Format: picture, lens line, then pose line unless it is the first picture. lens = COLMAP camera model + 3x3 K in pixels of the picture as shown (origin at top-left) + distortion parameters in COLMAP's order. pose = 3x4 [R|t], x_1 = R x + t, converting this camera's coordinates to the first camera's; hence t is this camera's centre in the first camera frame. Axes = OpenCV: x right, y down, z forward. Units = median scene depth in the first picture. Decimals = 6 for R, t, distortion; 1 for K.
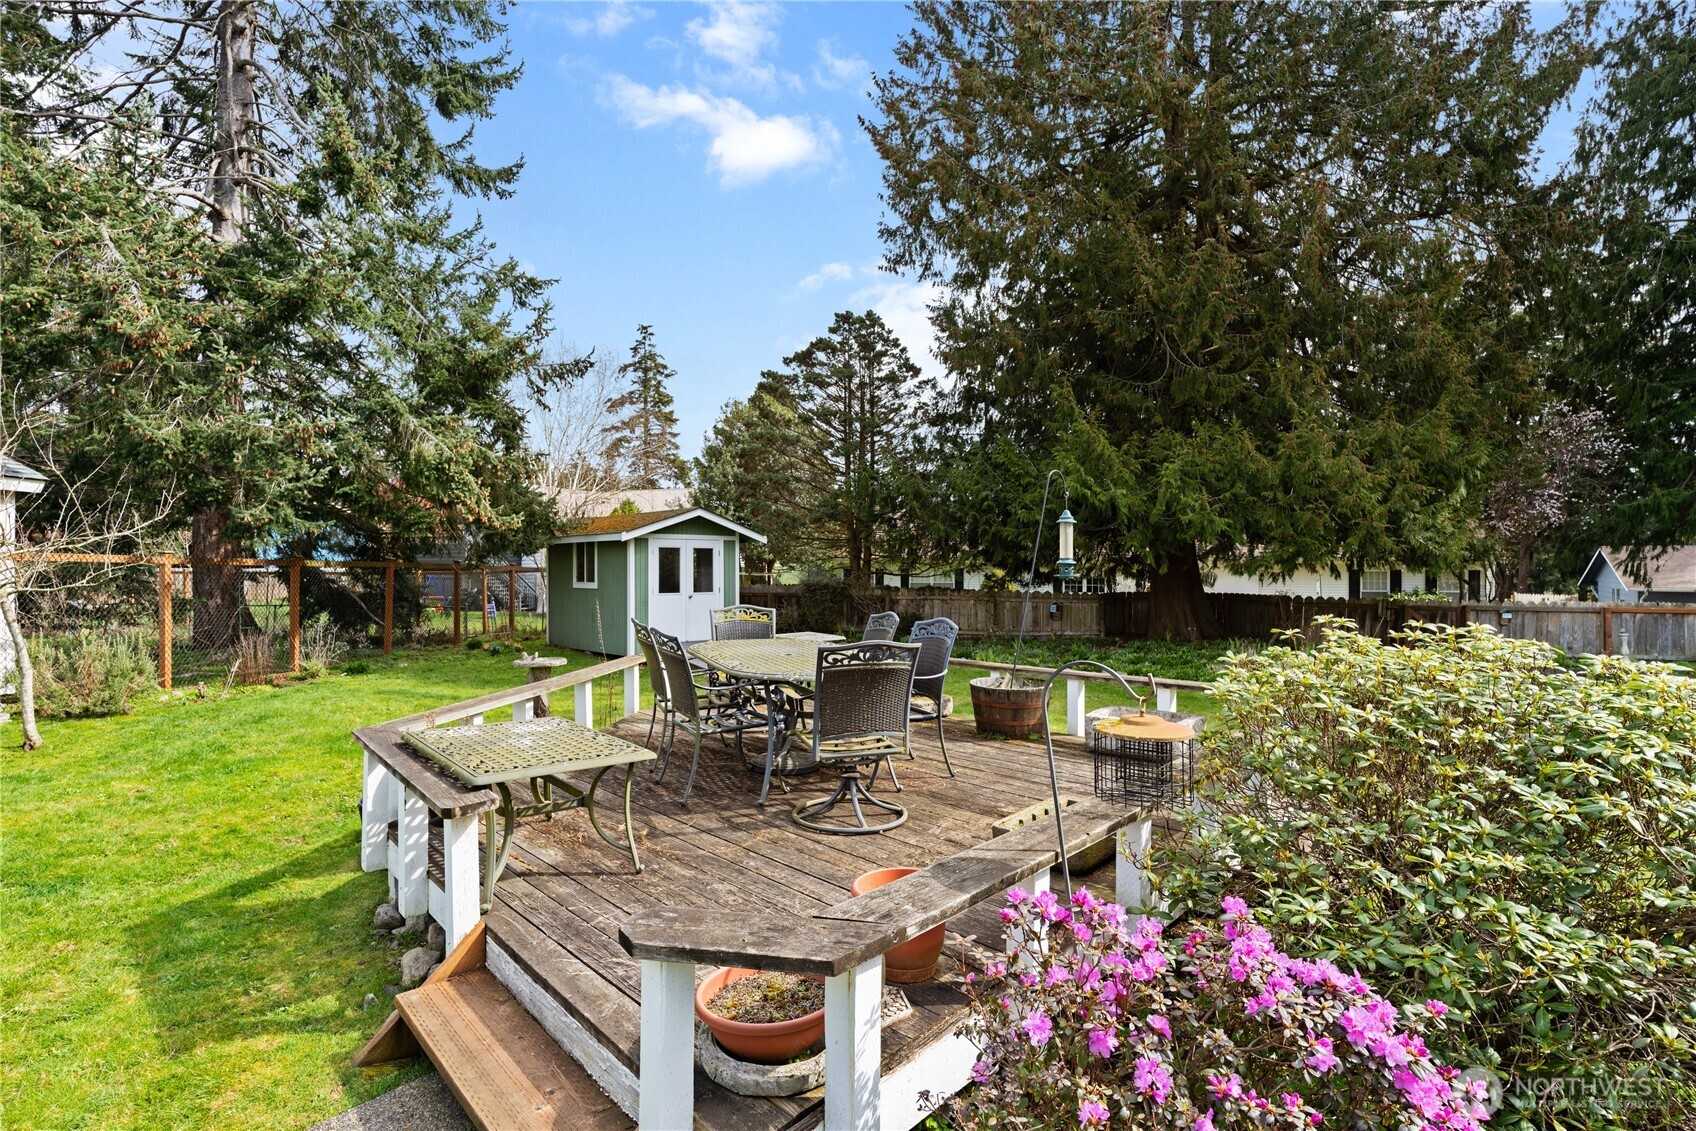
lens RADIAL K [[845.3, 0, 843.9], [0, 845.3, 563.0], [0, 0, 1]] dist [0.000801, -0.000485]
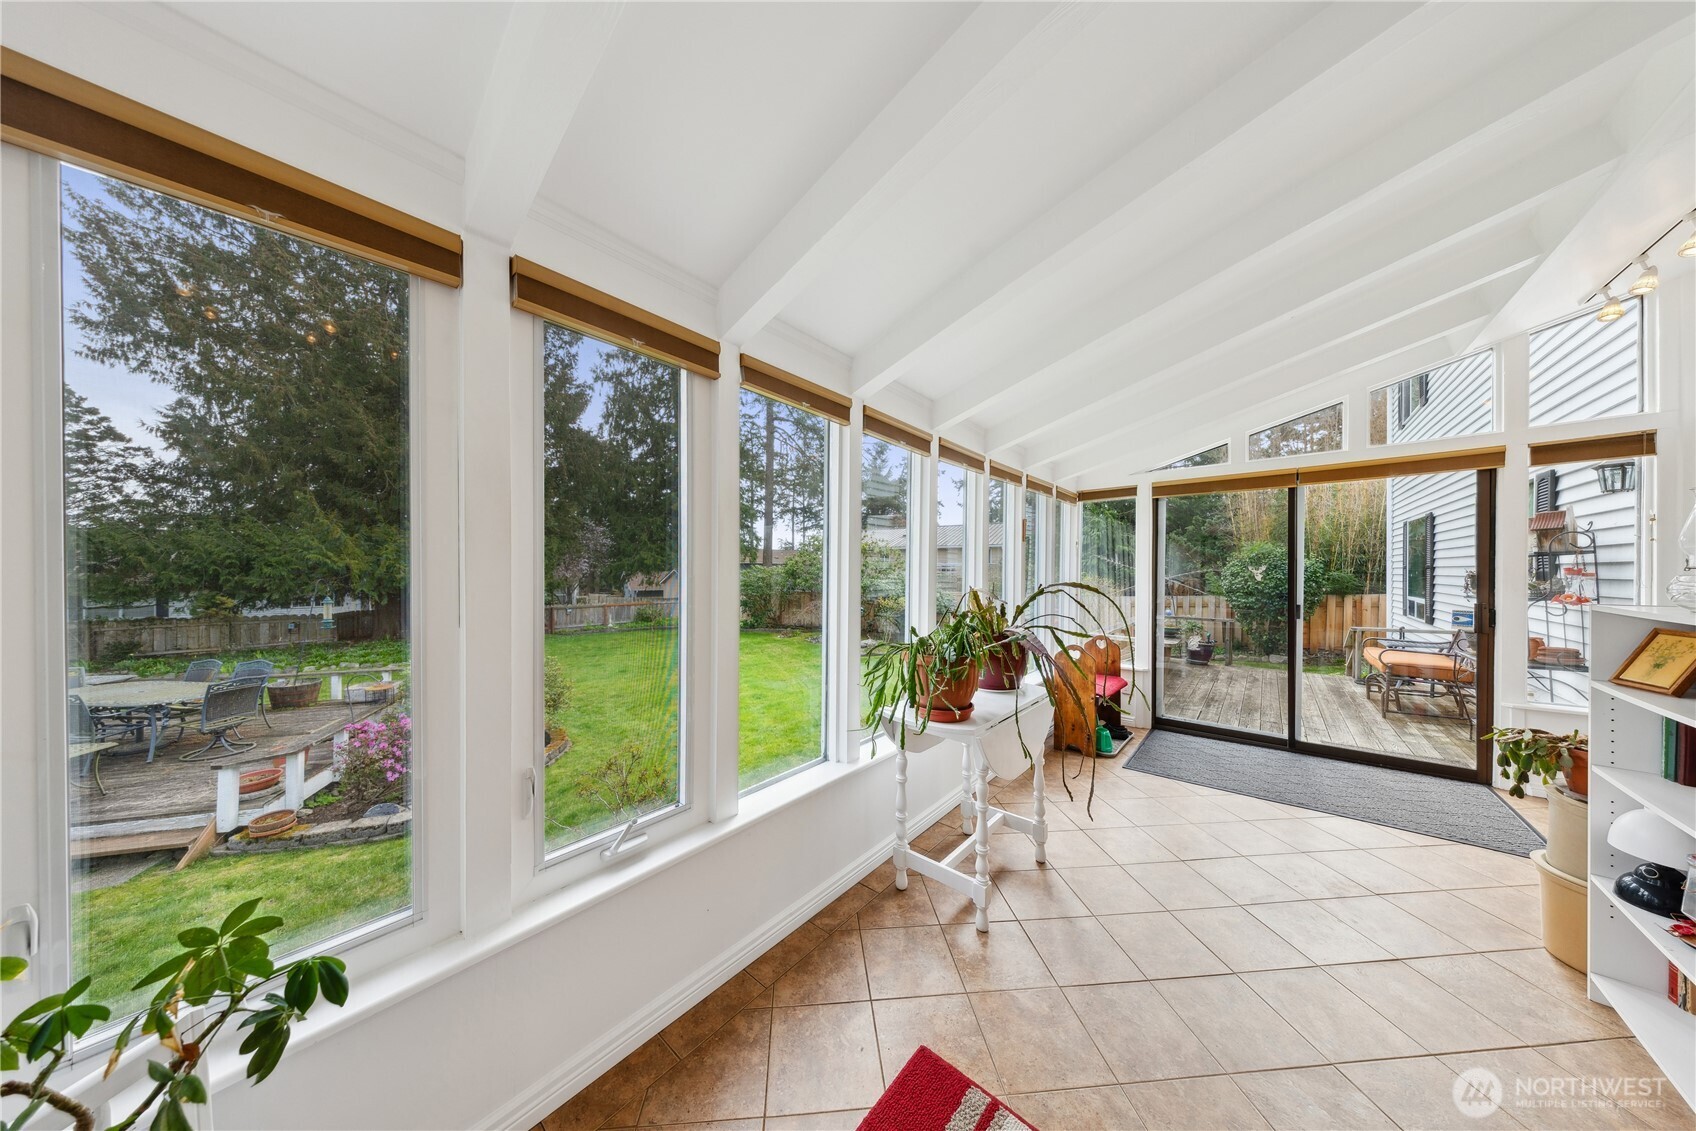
lens RADIAL K [[483.6, 0, 831.6], [0, 483.6, 572.2], [0, 0, 1]] dist [0.001035, 0.000005]
pose [[0.445524, -0.002925, 0.895265, -0.084718], [-0.002369, 0.999987, 0.004447, -0.041941], [-0.895267, -0.004102, 0.445511, -0.220473]]
